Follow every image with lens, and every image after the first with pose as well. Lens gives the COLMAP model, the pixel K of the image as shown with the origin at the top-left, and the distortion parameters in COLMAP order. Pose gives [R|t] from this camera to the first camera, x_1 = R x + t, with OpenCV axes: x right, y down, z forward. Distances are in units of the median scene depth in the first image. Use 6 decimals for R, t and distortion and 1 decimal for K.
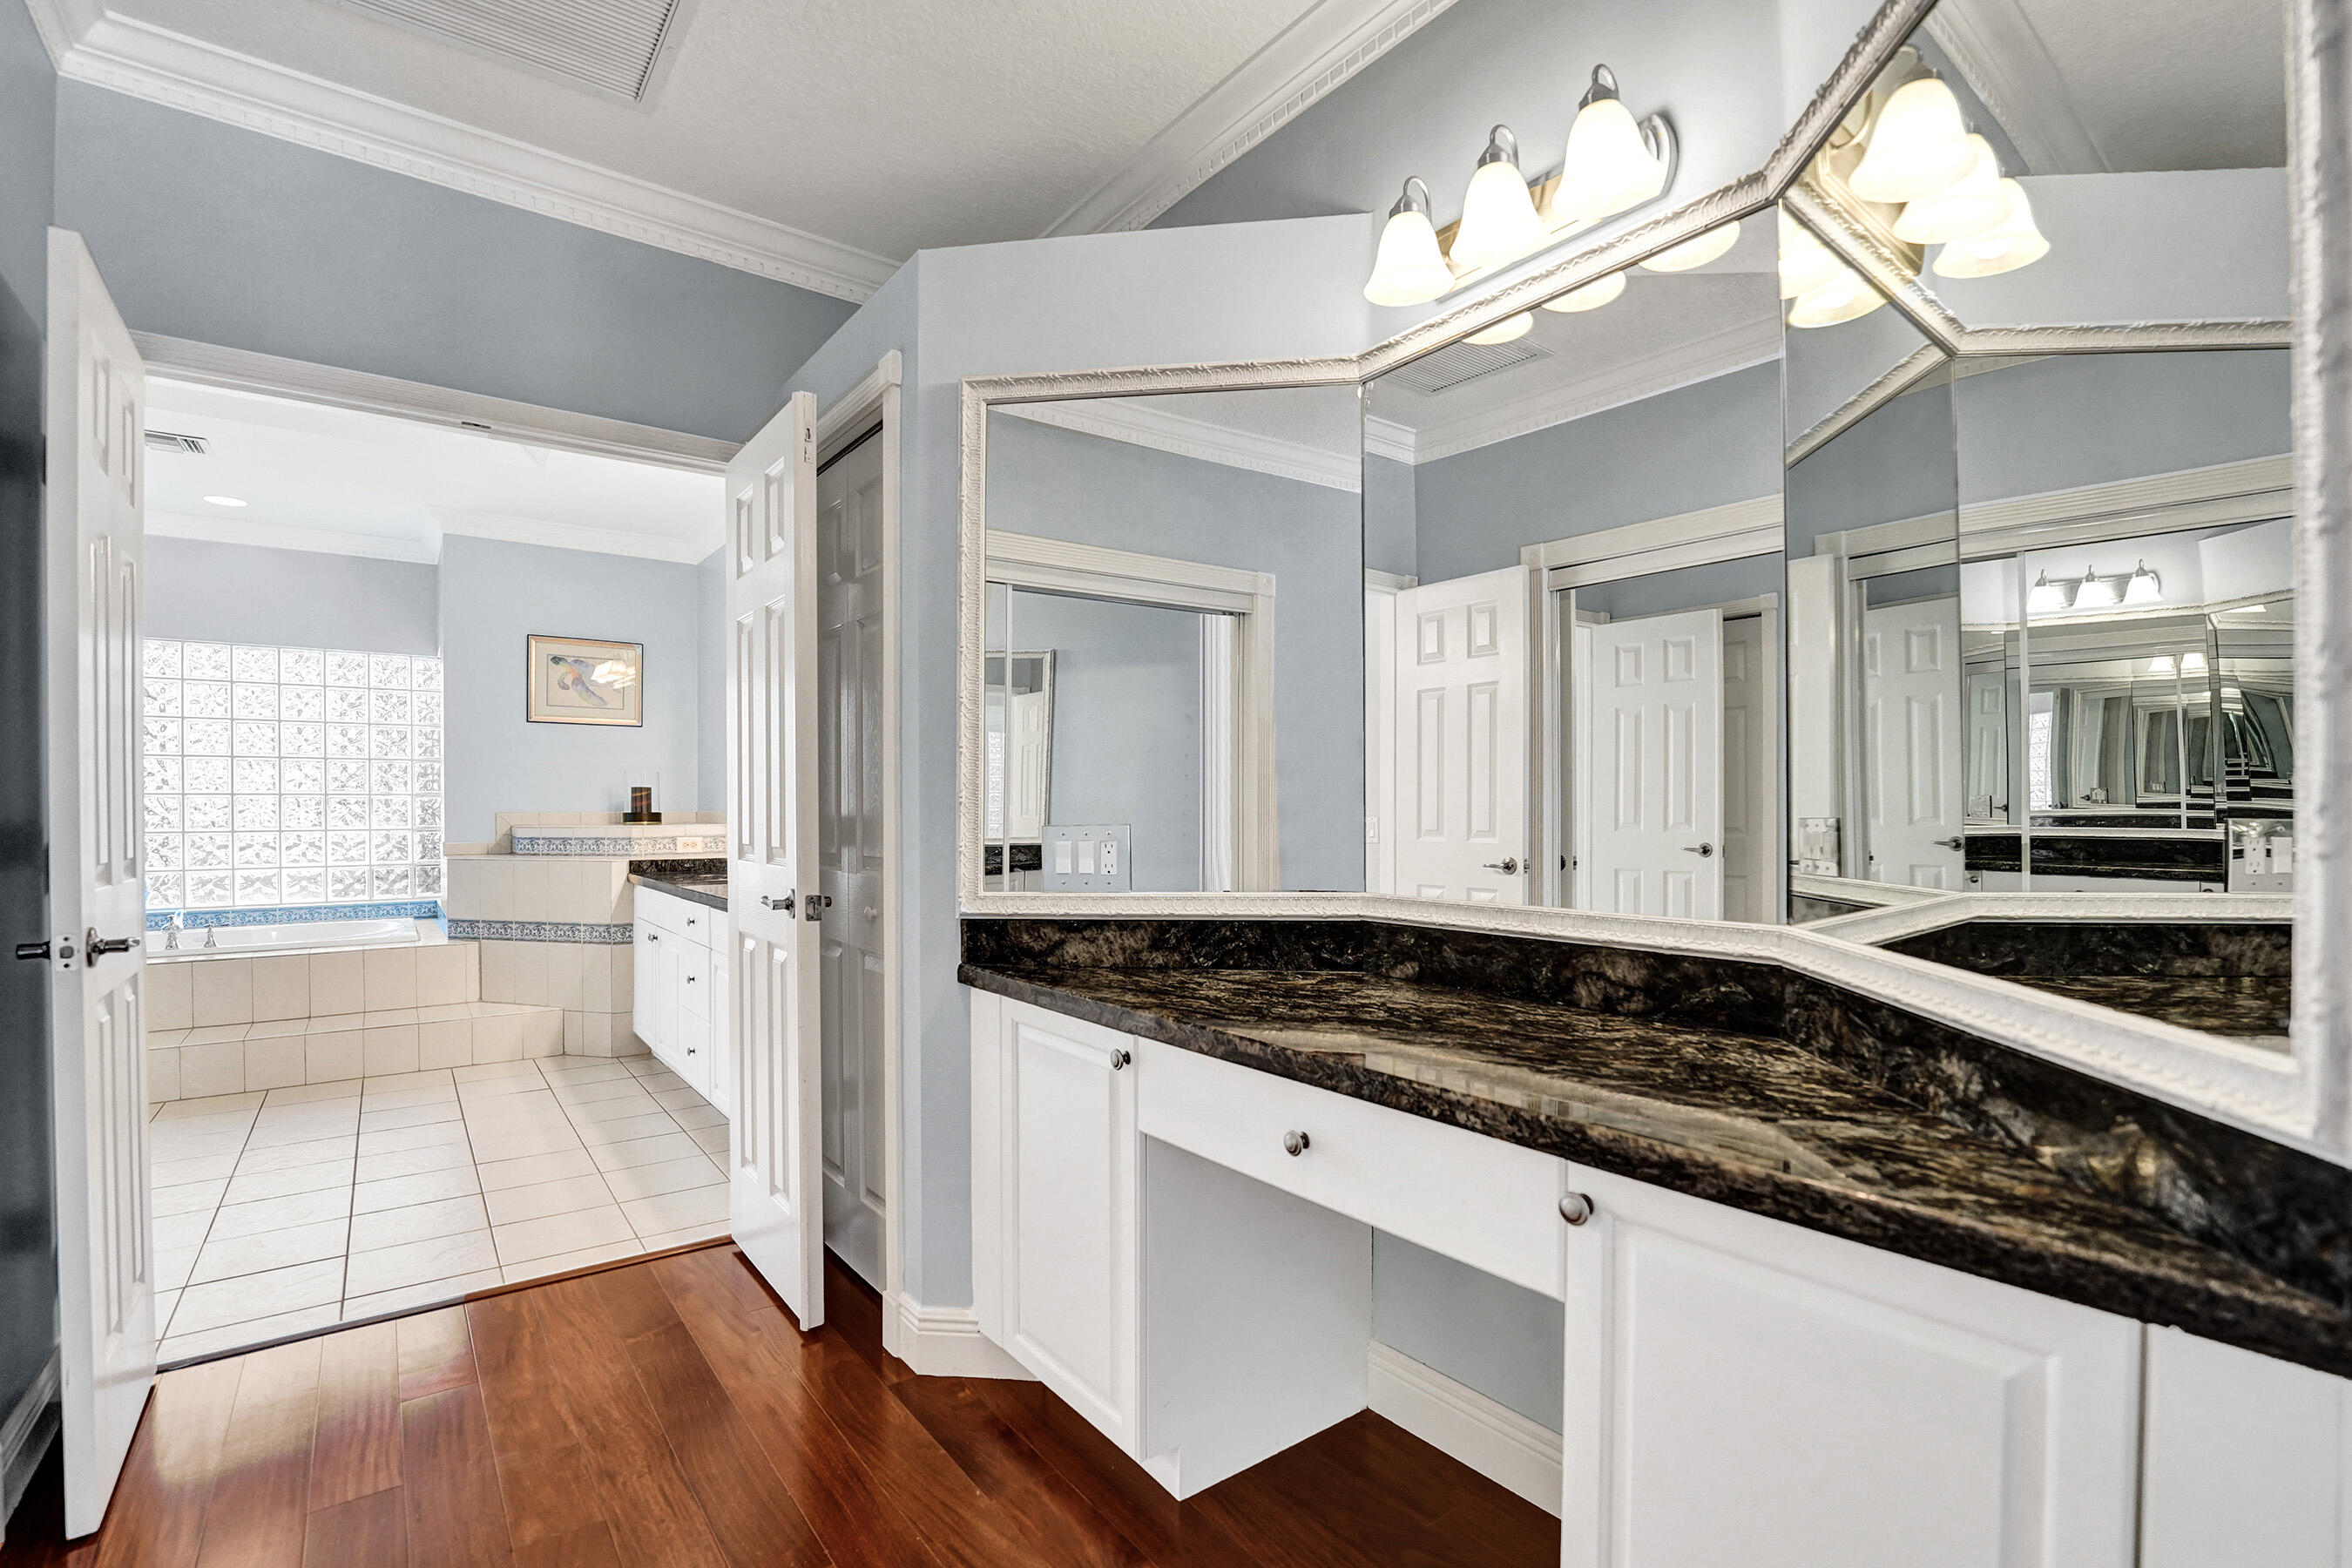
lens RADIAL K [[1056.7, 0, 1184.9], [0, 1056.7, 817.6], [0, 0, 1]] dist [-0.002165, -0.000283]
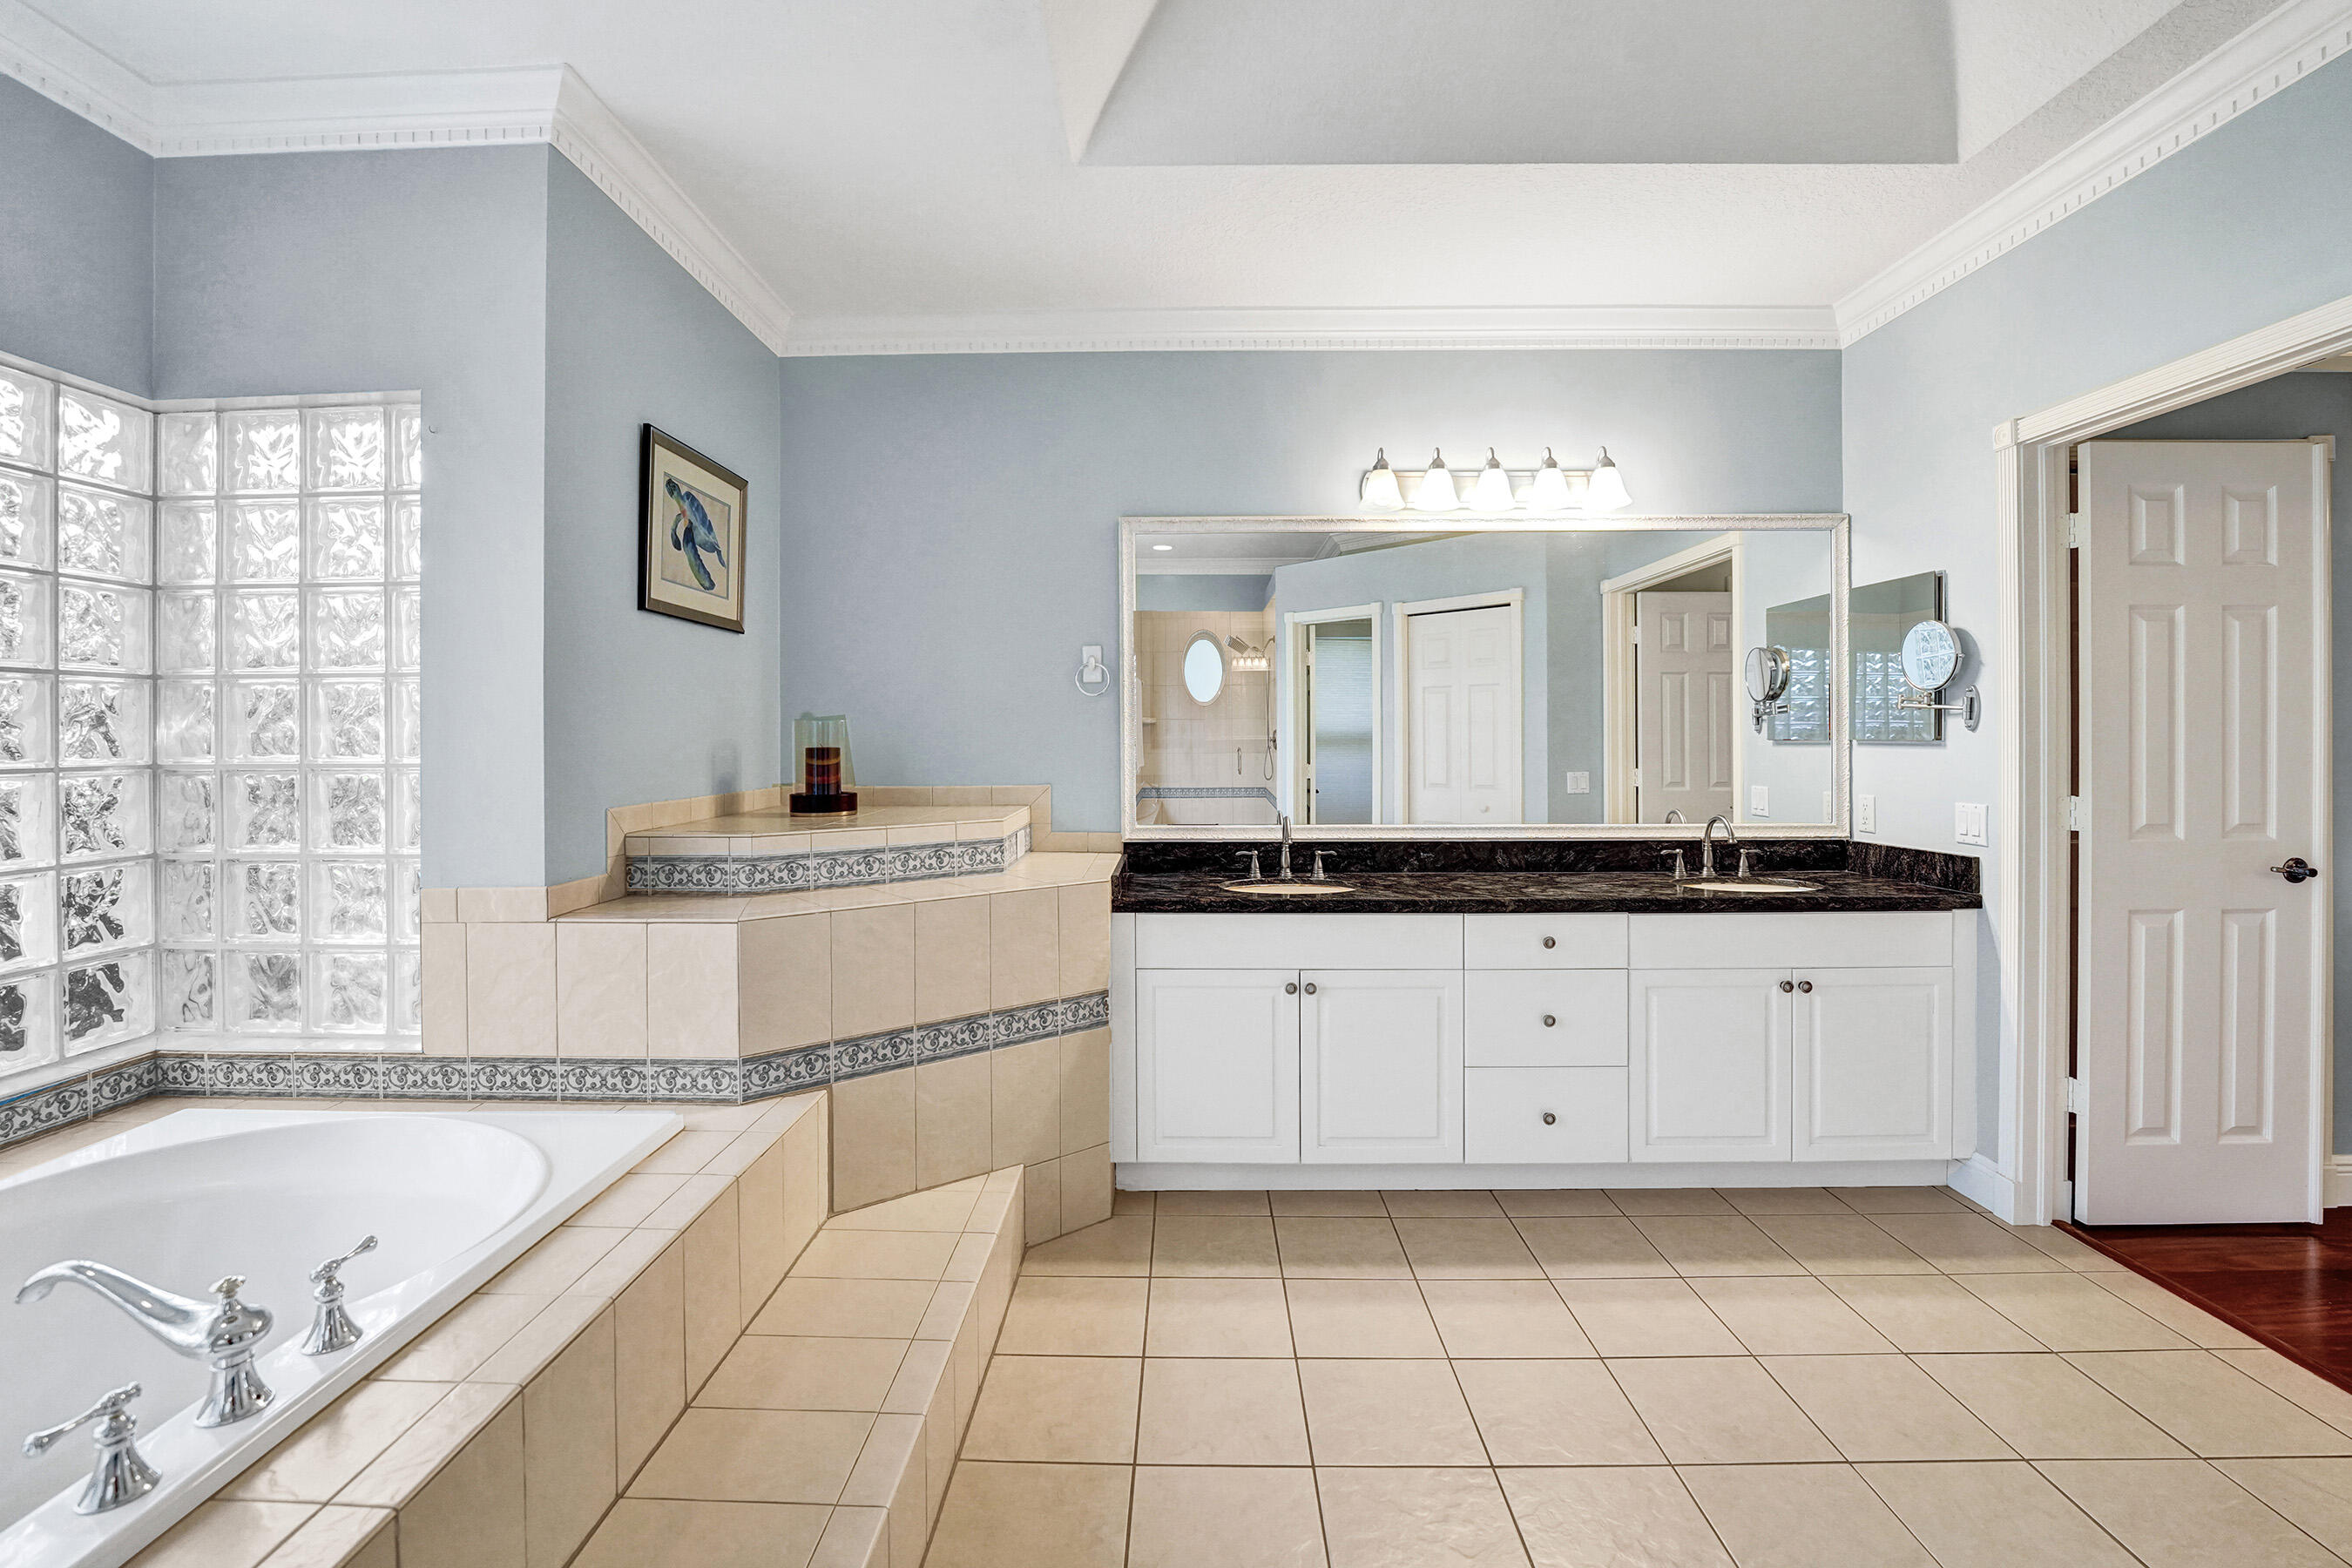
lens RADIAL K [[1025.7, 0, 1178.9], [0, 1025.7, 740.1], [0, 0, 1]] dist [-0.000974, -0.000115]
pose [[0.624274, -0.009303, 0.781150, -0.815273], [0.014518, 0.999895, 0.000305, -0.030297], [-0.781070, 0.011150, 0.624344, 0.524883]]
